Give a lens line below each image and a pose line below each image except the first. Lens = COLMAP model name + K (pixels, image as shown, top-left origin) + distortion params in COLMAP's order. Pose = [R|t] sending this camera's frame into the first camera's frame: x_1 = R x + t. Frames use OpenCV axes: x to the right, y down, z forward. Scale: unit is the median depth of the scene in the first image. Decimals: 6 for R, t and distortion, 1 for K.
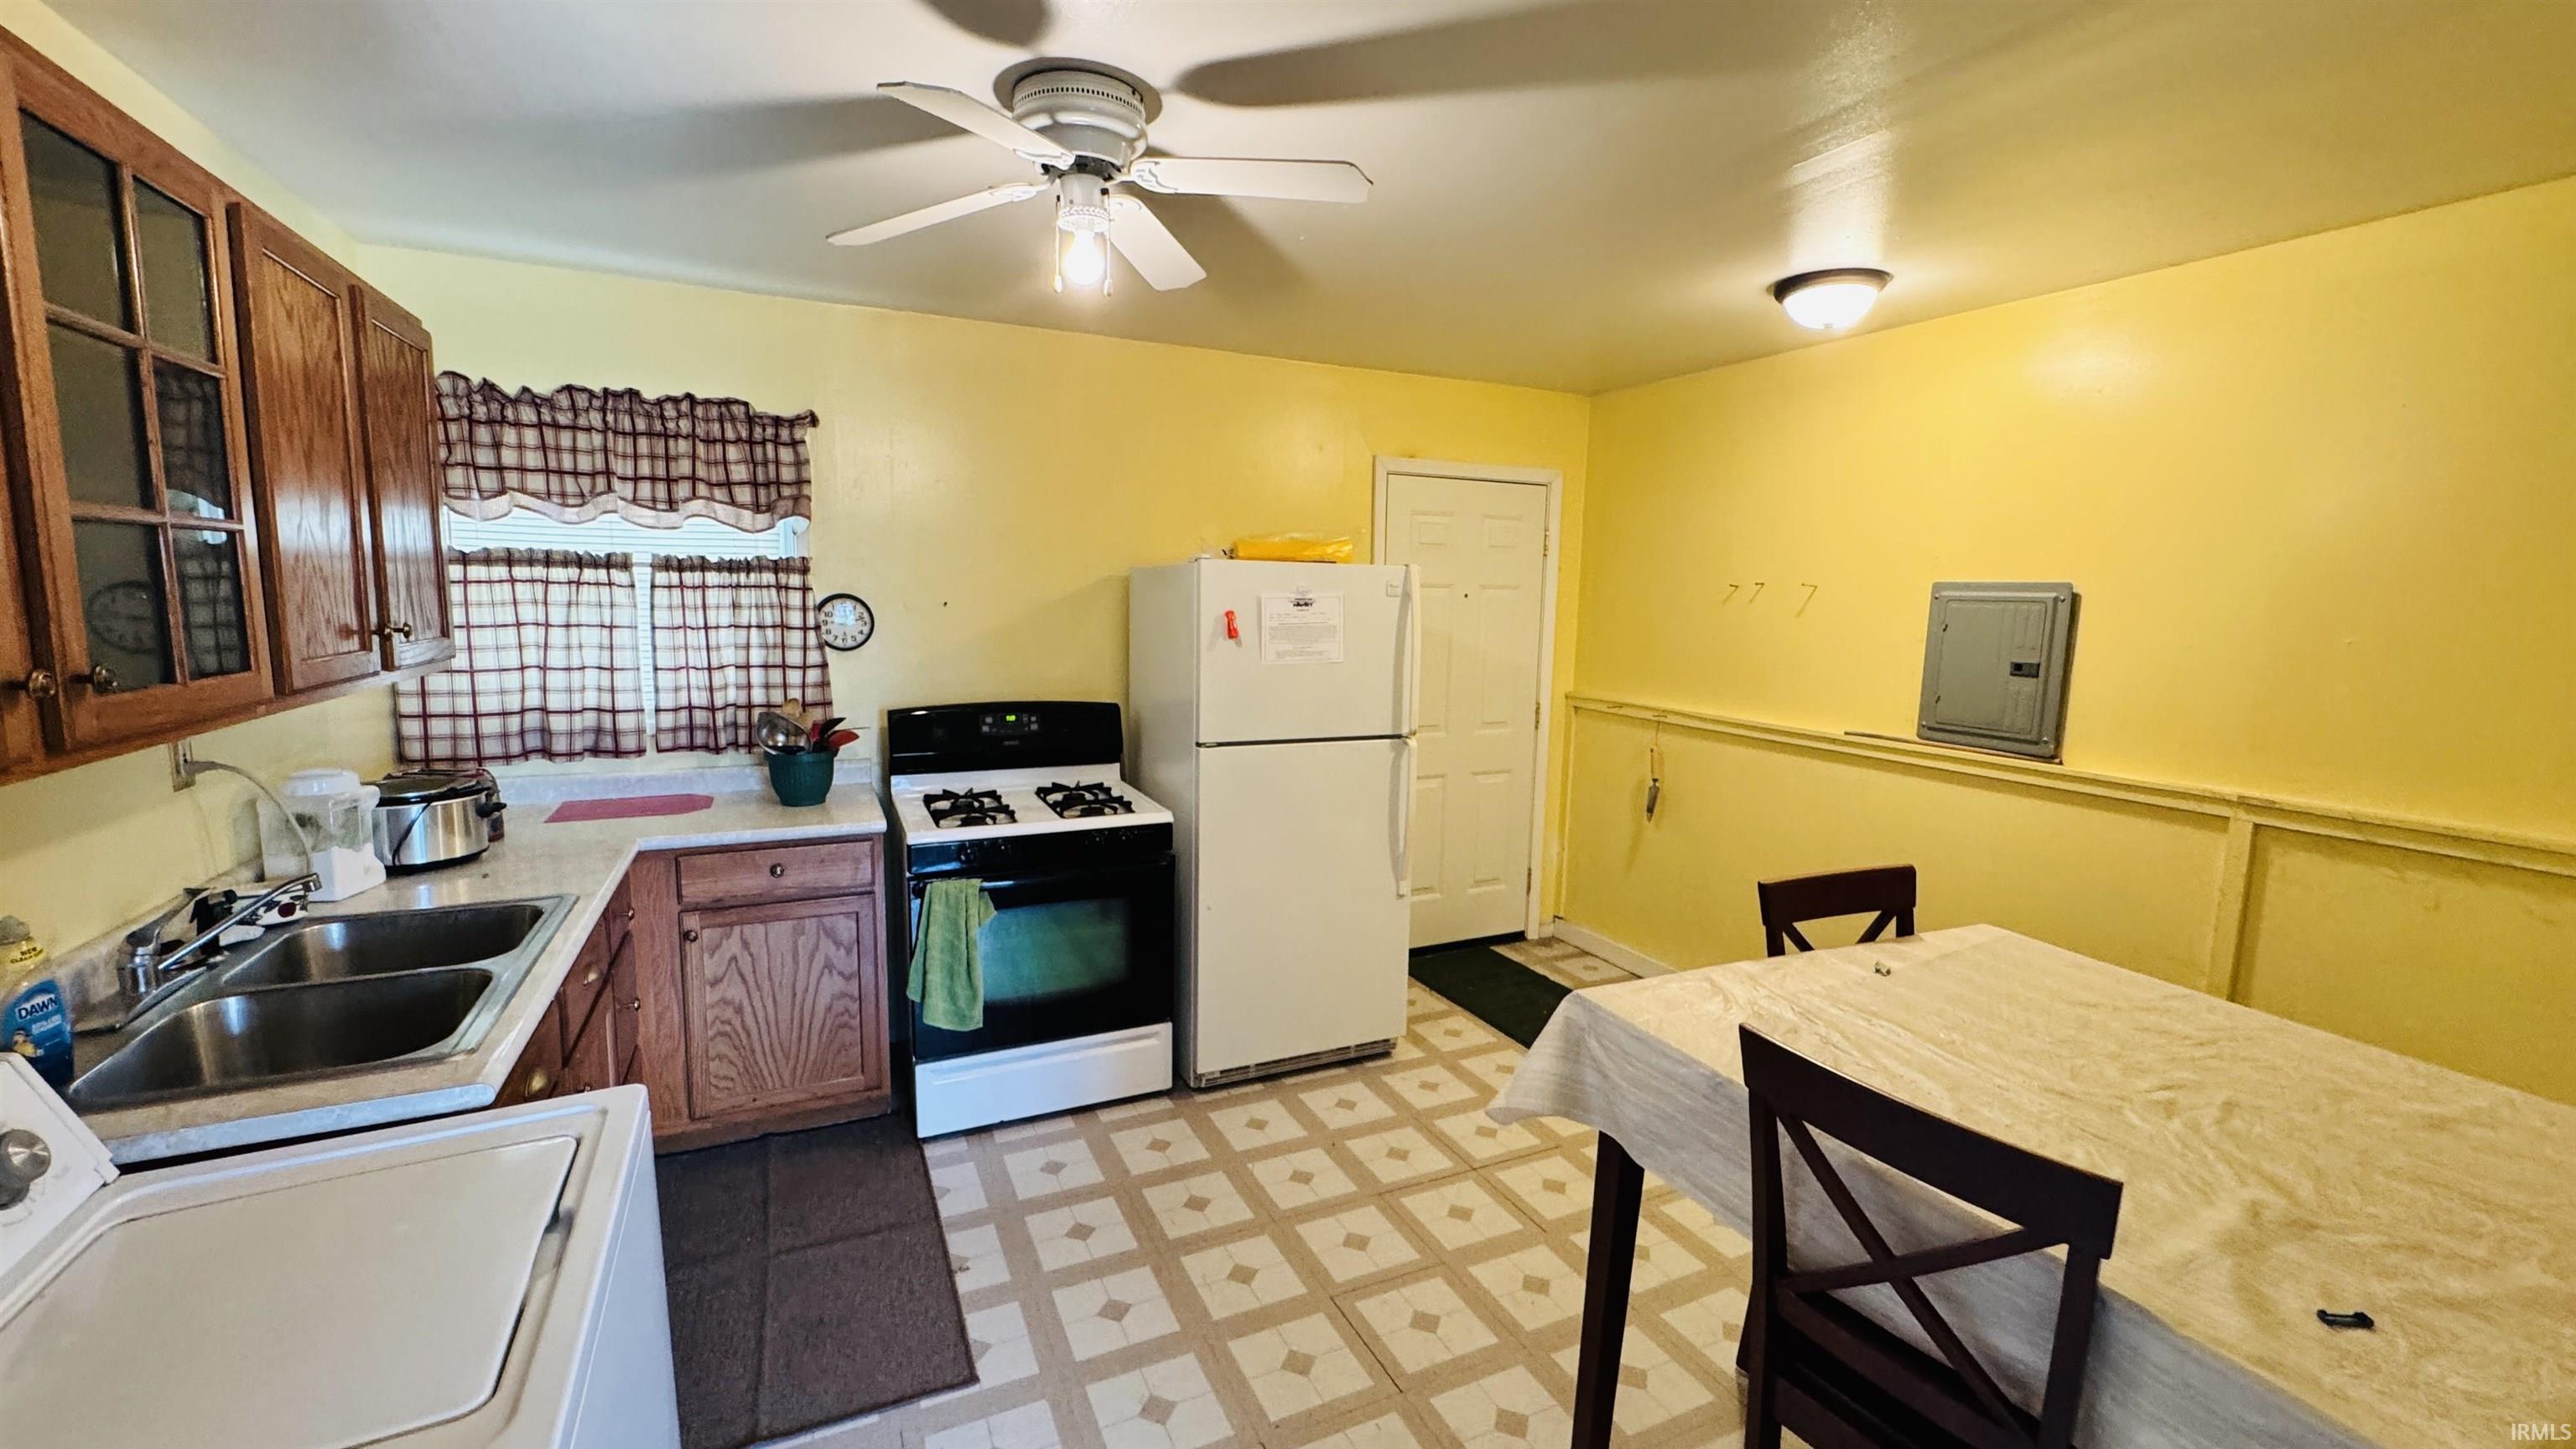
lens RADIAL K [[1031.9, 0, 1288.0], [0, 1031.9, 724.5], [0, 0, 1]] dist [-0.002169, 0.000018]
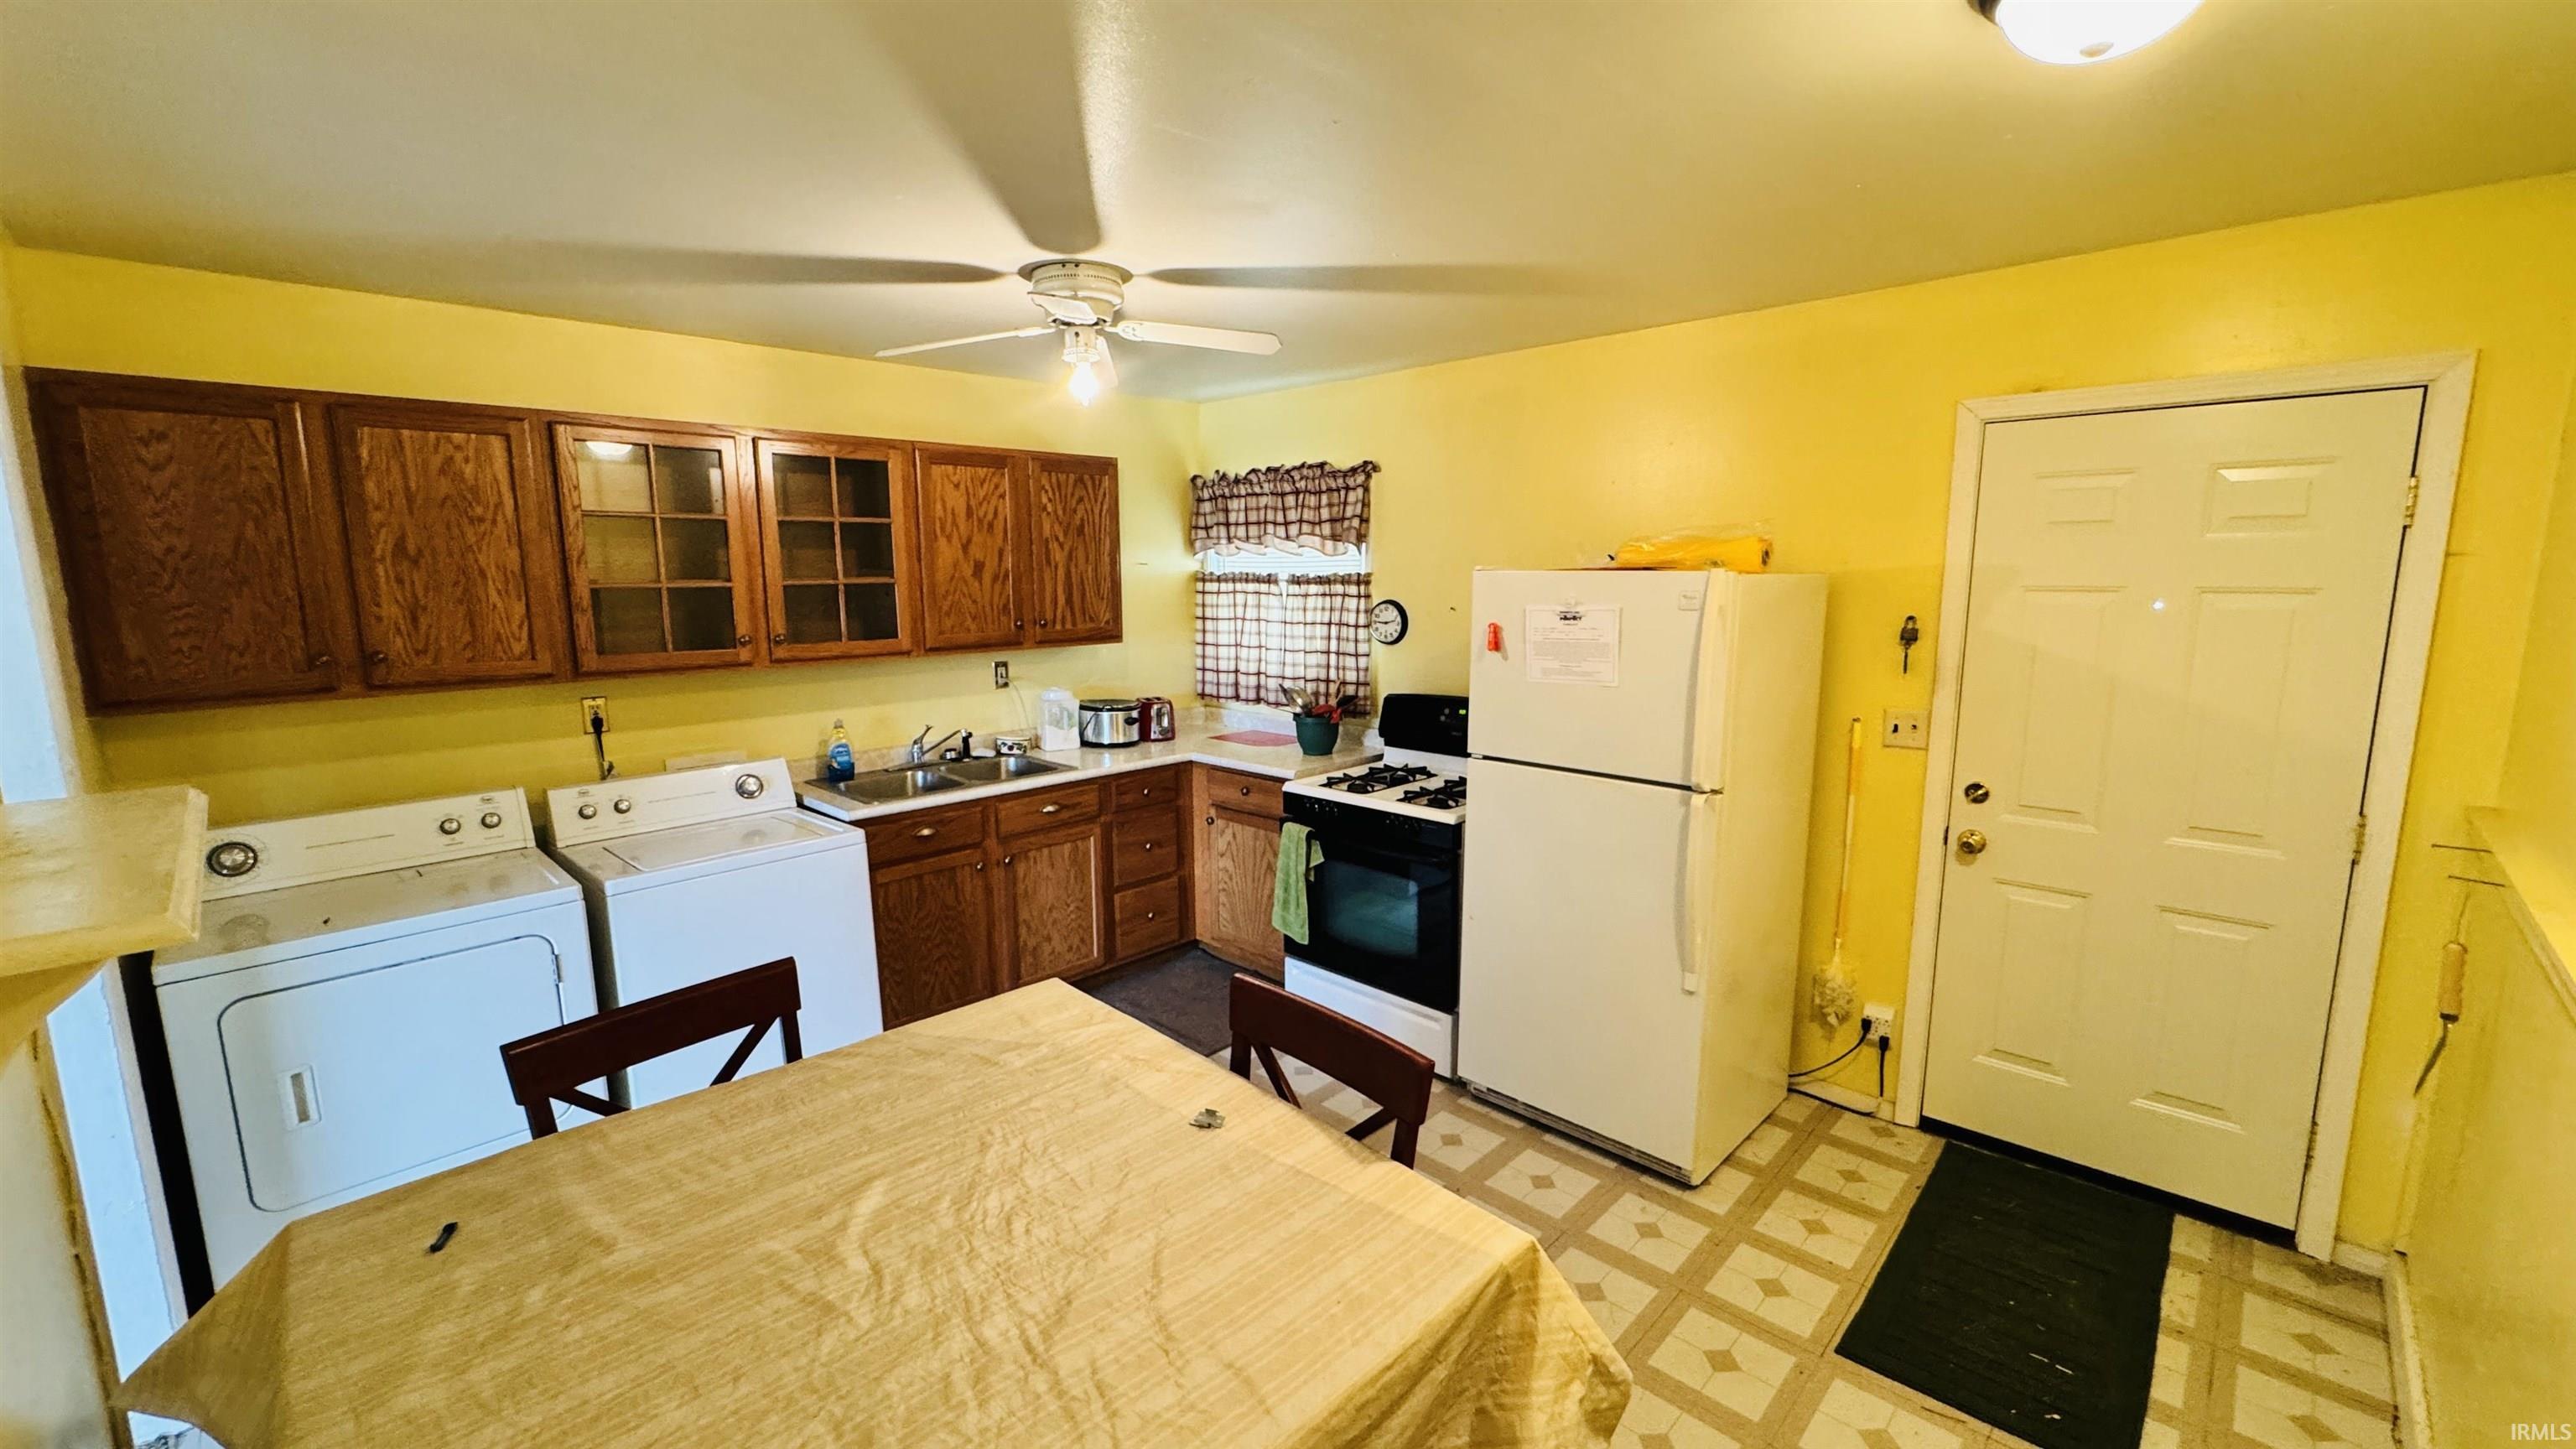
lens RADIAL K [[1031.9, 0, 1288.0], [0, 1031.9, 724.5], [0, 0, 1]] dist [-0.002169, 0.000018]
pose [[0.352280, 0.121547, -0.927968, 0.782615], [-0.108793, 0.990127, 0.088389, -0.078985], [0.929550, 0.069818, 0.362025, 0.464691]]
